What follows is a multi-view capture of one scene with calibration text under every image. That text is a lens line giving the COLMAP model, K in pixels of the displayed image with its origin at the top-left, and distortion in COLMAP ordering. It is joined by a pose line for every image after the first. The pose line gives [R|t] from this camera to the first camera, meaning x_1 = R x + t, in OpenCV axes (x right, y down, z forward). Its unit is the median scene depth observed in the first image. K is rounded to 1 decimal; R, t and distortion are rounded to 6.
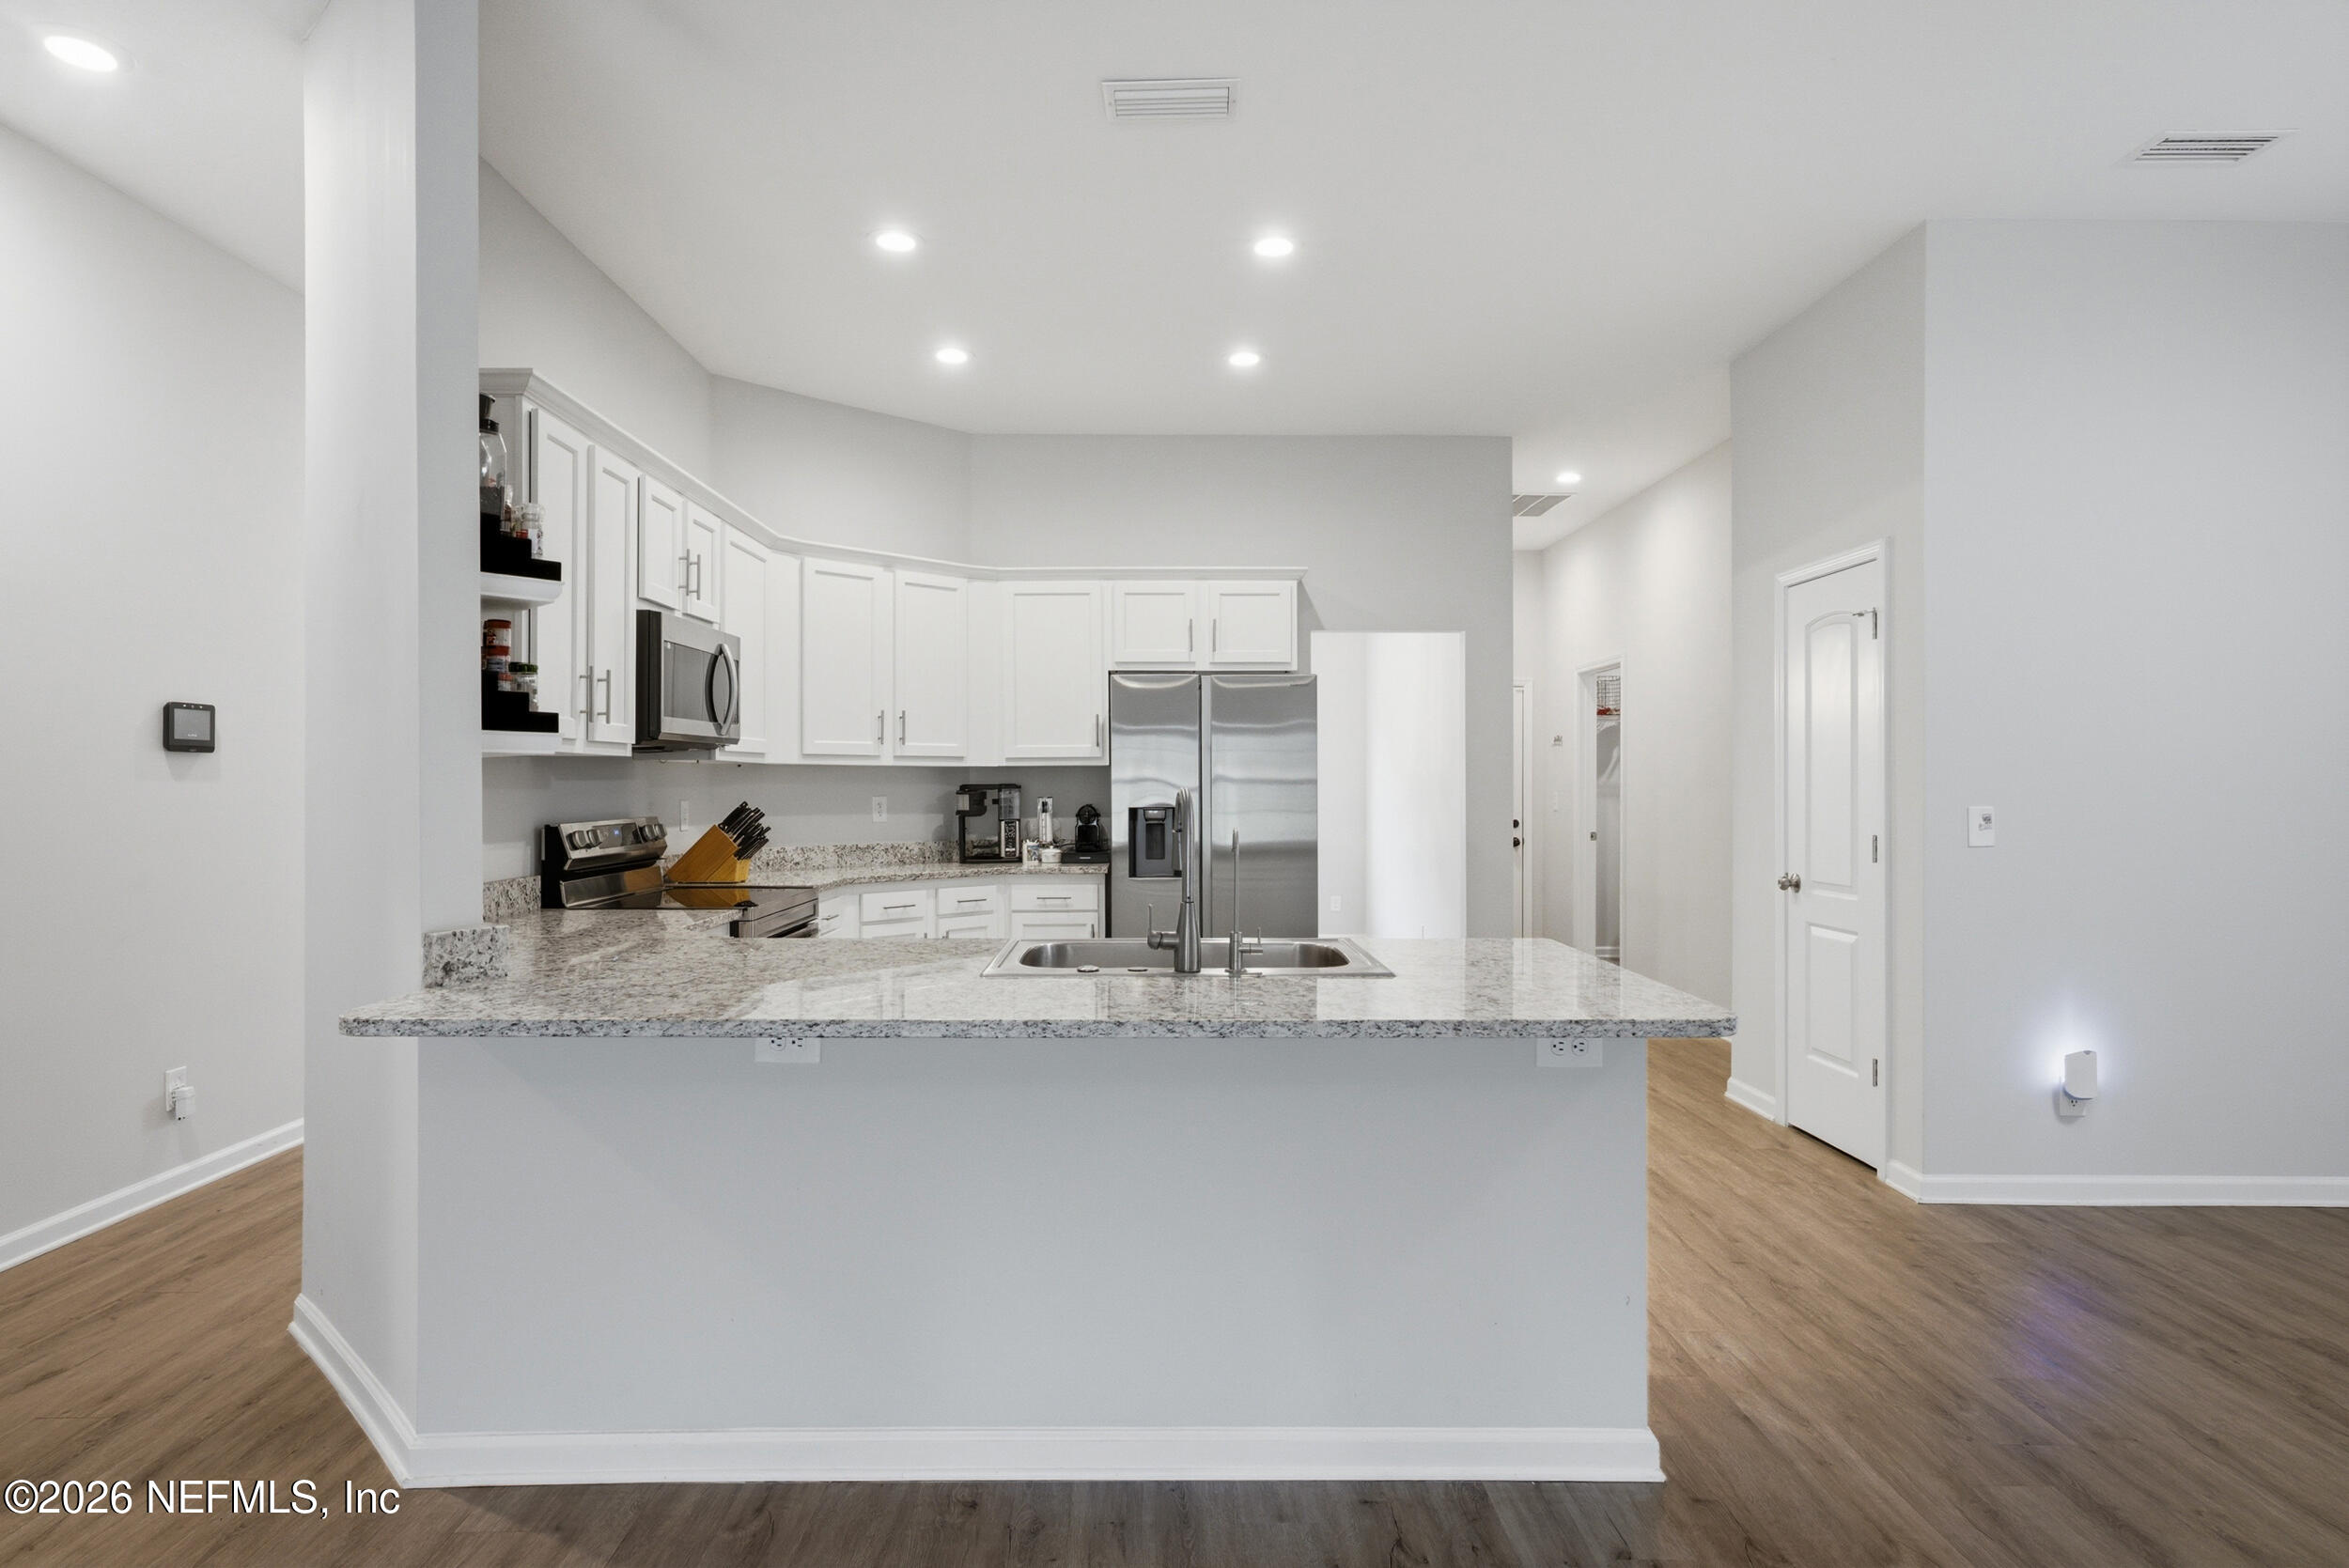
lens RADIAL K [[1249.8, 0, 1161.6], [0, 1249.8, 781.6], [0, 0, 1]] dist [-0.011851, 0.001979]
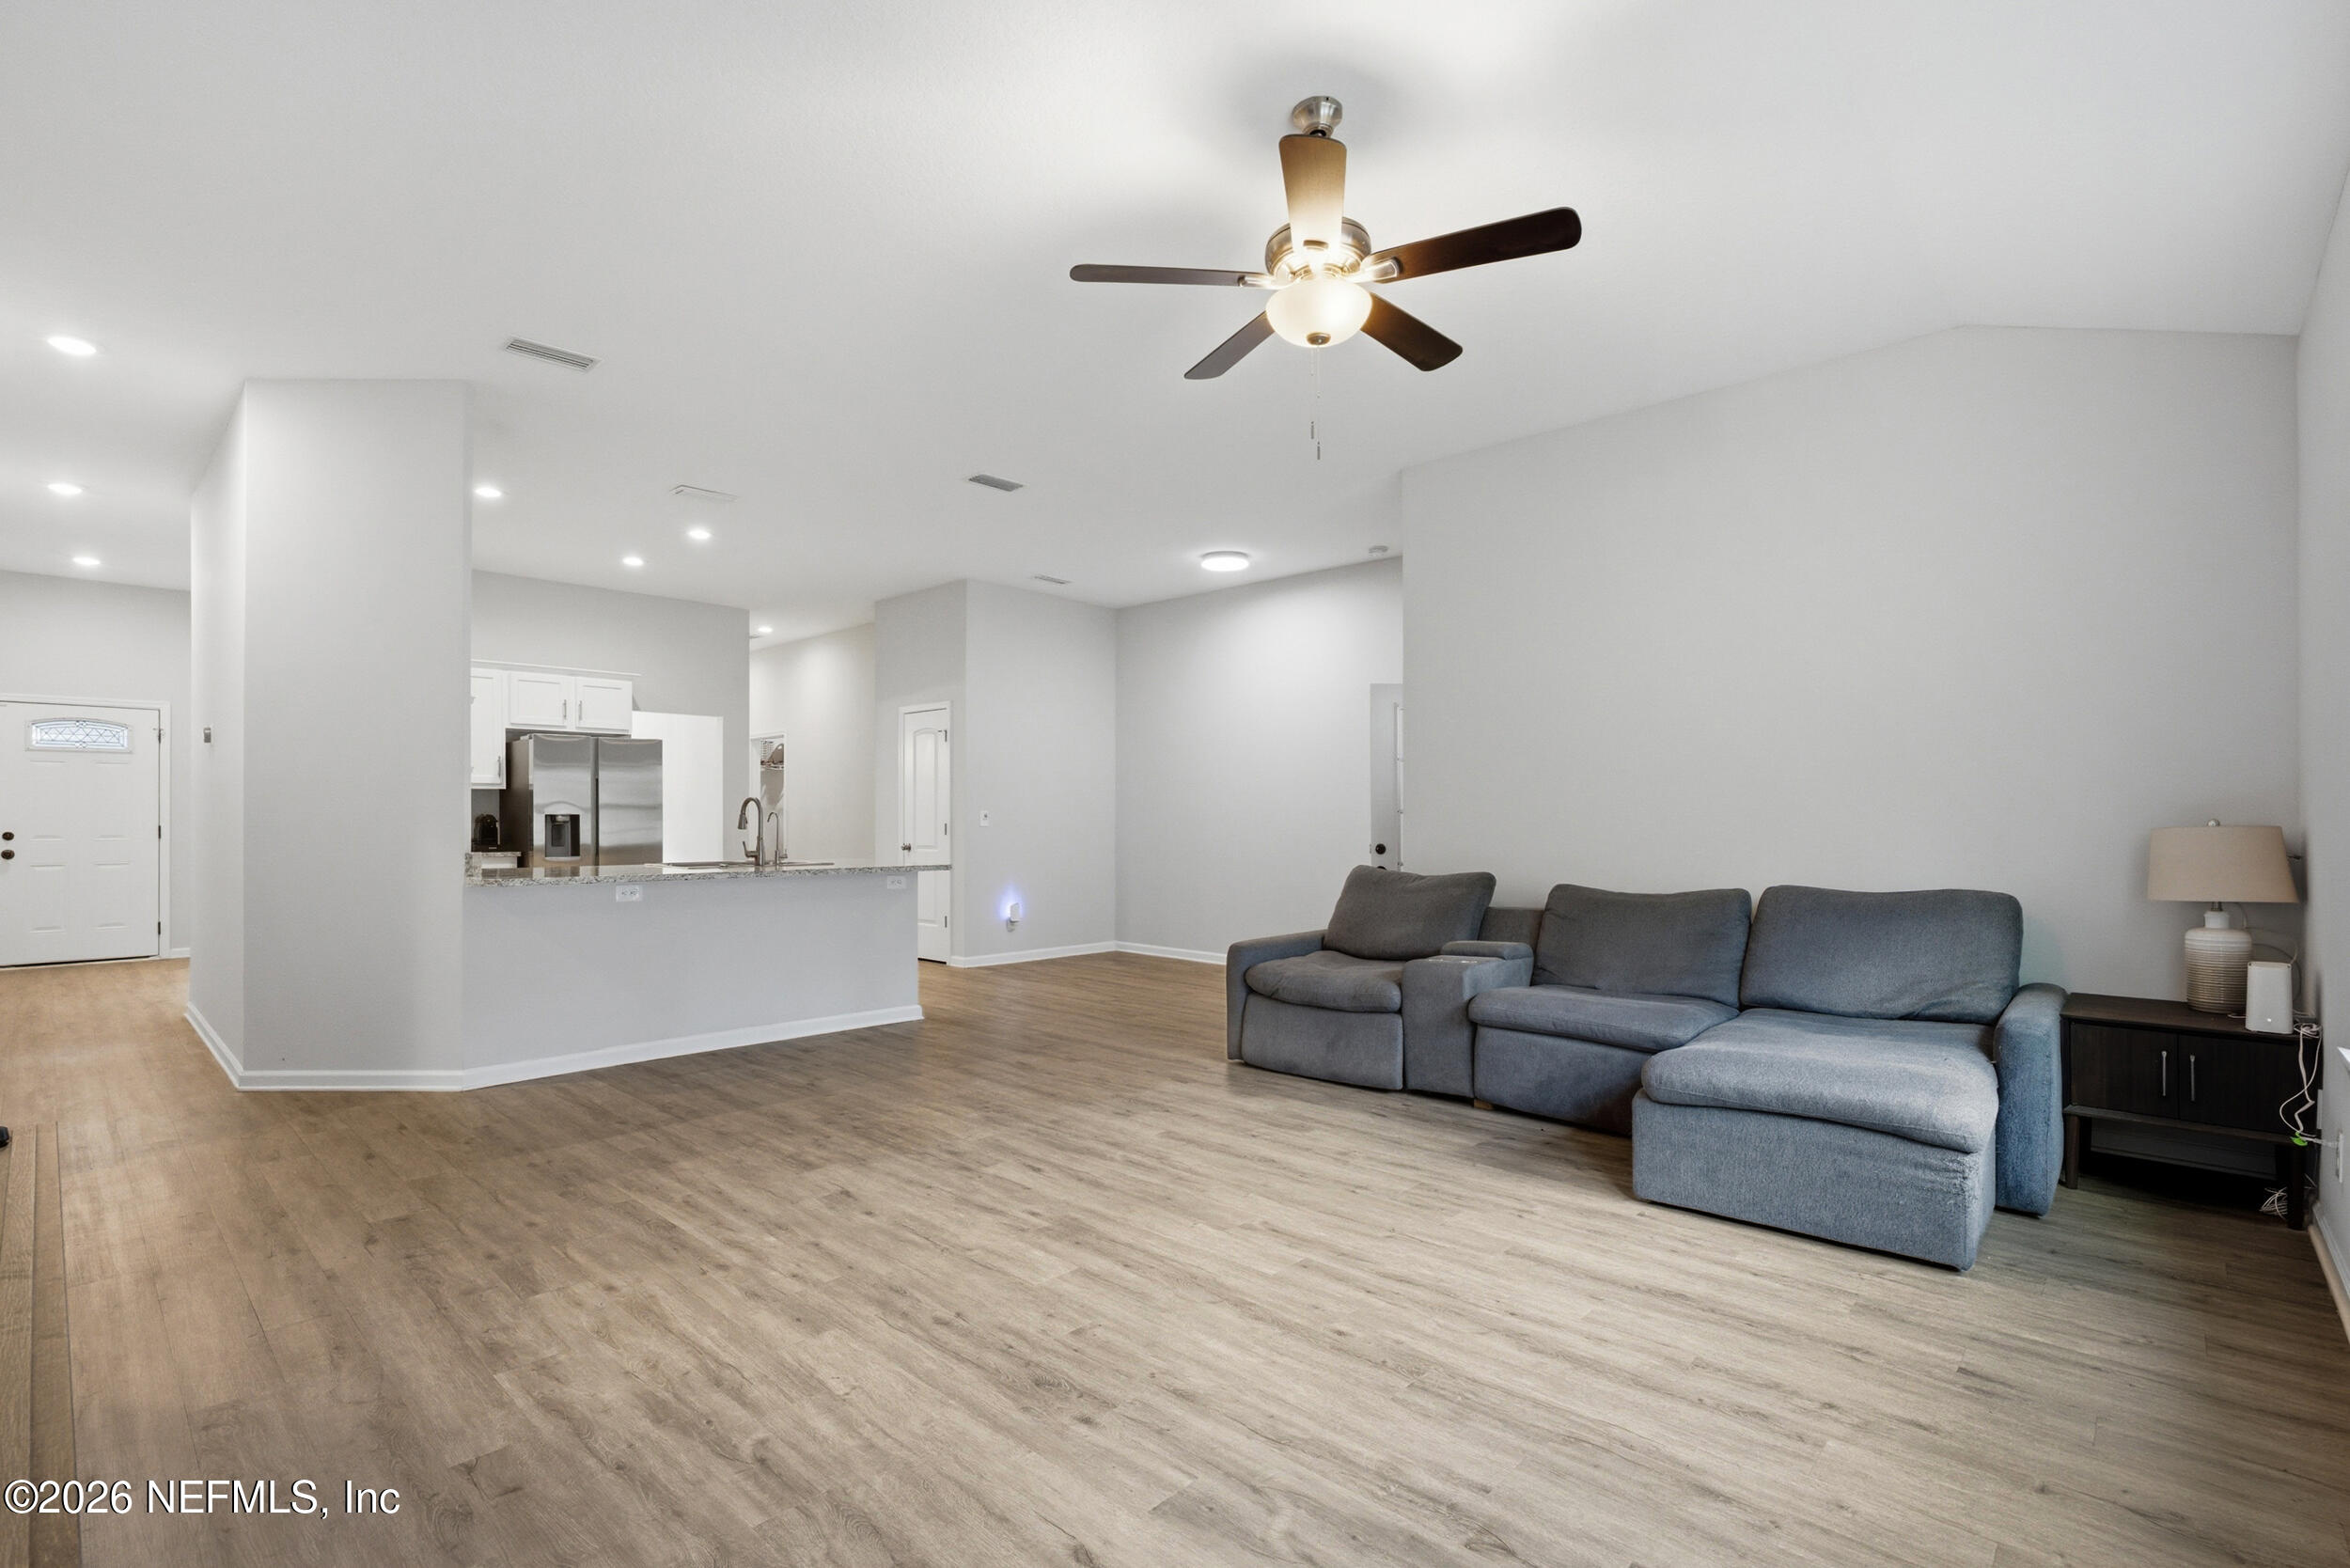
lens RADIAL K [[1036.6, 0, 1192.6], [0, 1036.6, 807.1], [0, 0, 1]] dist [-0.017337, 0.003936]
pose [[0.663214, 0.006922, 0.748398, -0.539793], [-0.000700, 0.999963, -0.008628, 0.025812], [-0.748430, 0.005198, 0.663194, -0.608064]]
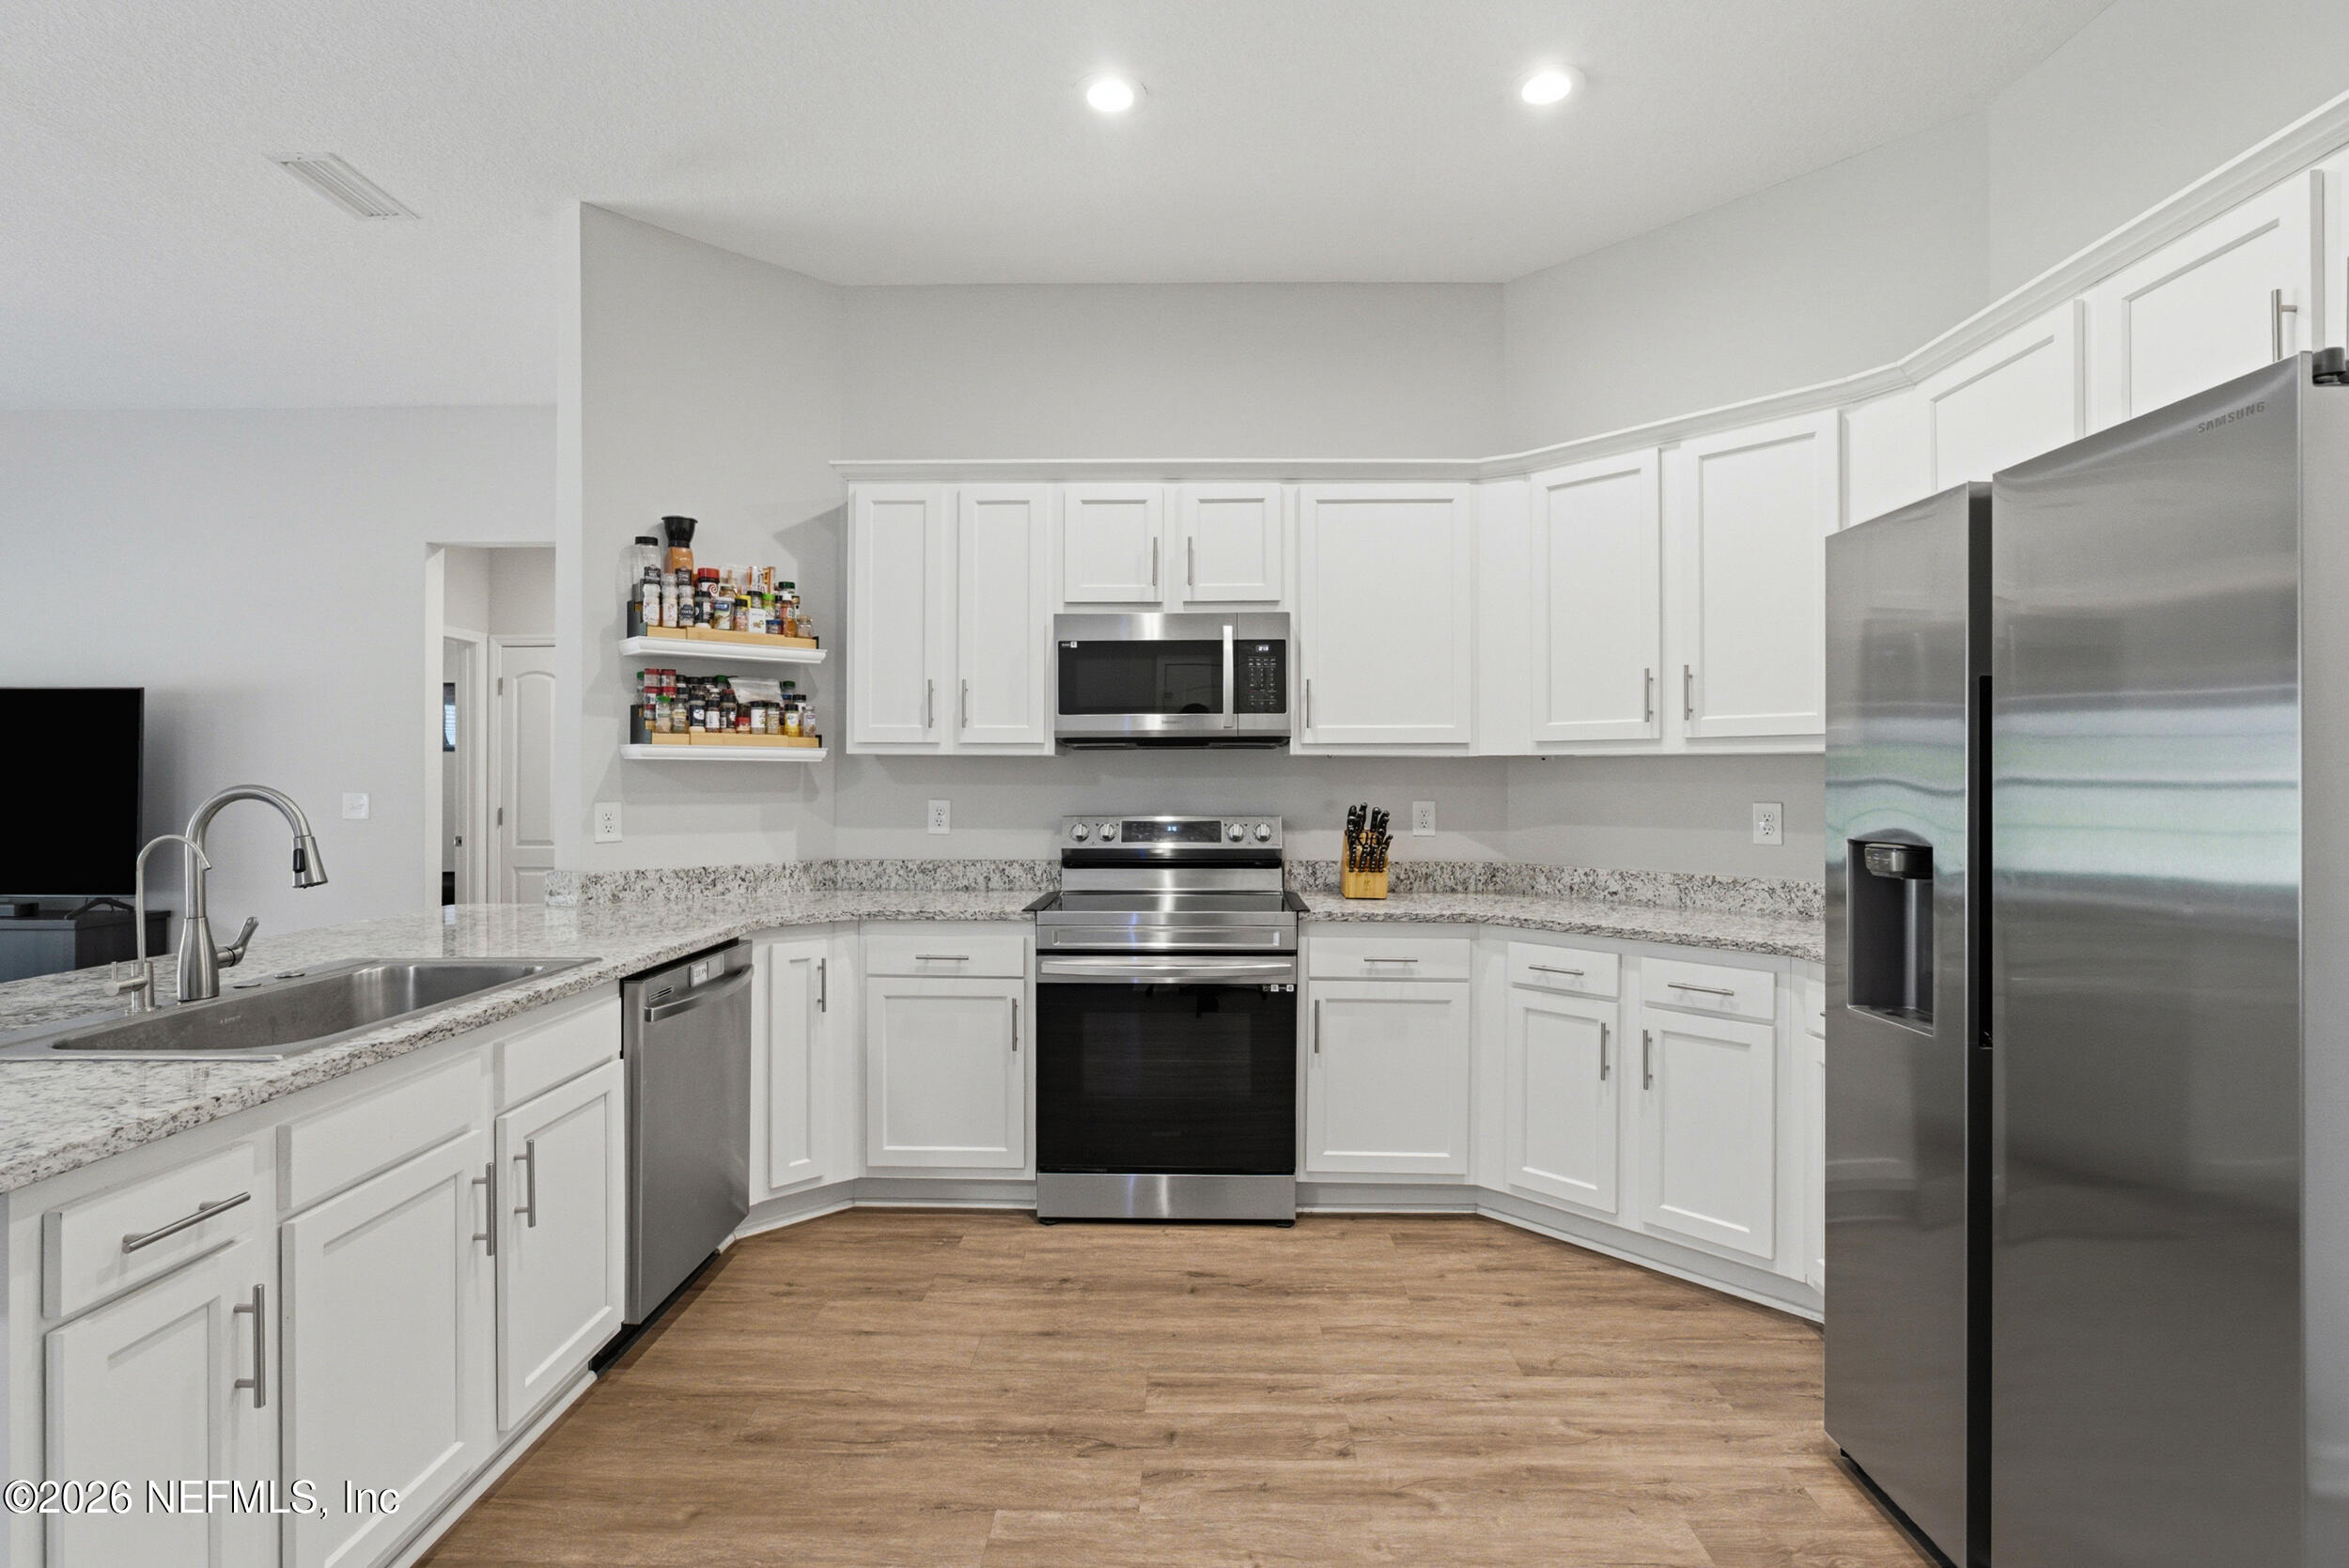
lens RADIAL K [[1078.7, 0, 1155.2], [0, 1078.7, 773.8], [0, 0, 1]] dist [-0.012735, 0.004348]
pose [[-0.024267, -0.006854, -0.999682, 0.386839], [-0.001028, 0.999976, -0.006831, 0.001480], [0.999705, 0.000862, -0.024273, 0.872673]]
